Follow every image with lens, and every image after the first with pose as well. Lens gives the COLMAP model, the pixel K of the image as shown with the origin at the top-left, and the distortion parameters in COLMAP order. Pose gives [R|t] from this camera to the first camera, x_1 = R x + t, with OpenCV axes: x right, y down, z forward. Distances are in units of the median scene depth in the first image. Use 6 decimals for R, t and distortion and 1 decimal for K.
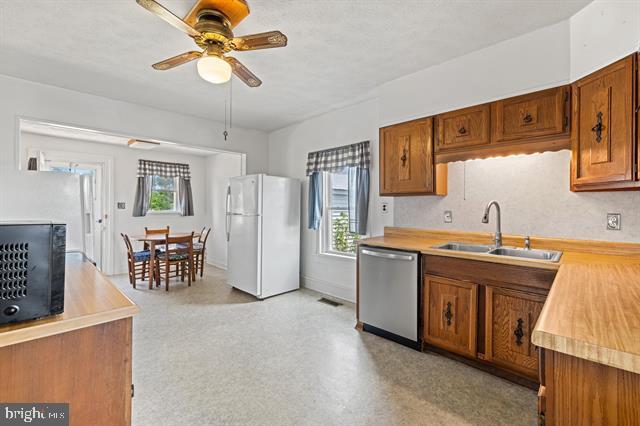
lens RADIAL K [[268.2, 0, 315.7], [0, 268.2, 206.3], [0, 0, 1]] dist [-0.004309, -0.000011]
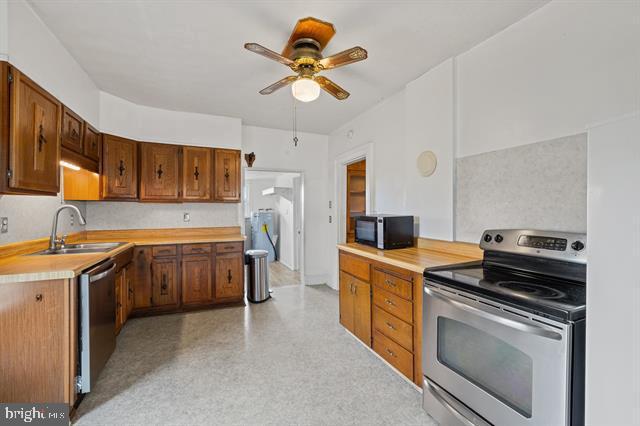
lens RADIAL K [[268.2, 0, 319.6], [0, 268.2, 206.9], [0, 0, 1]] dist [-0.004309, -0.000011]
pose [[-0.931803, 0.005232, 0.362928, -0.287615], [0.002370, 0.999962, -0.008331, -0.001664], [-0.362958, -0.006902, -0.931780, 0.696365]]
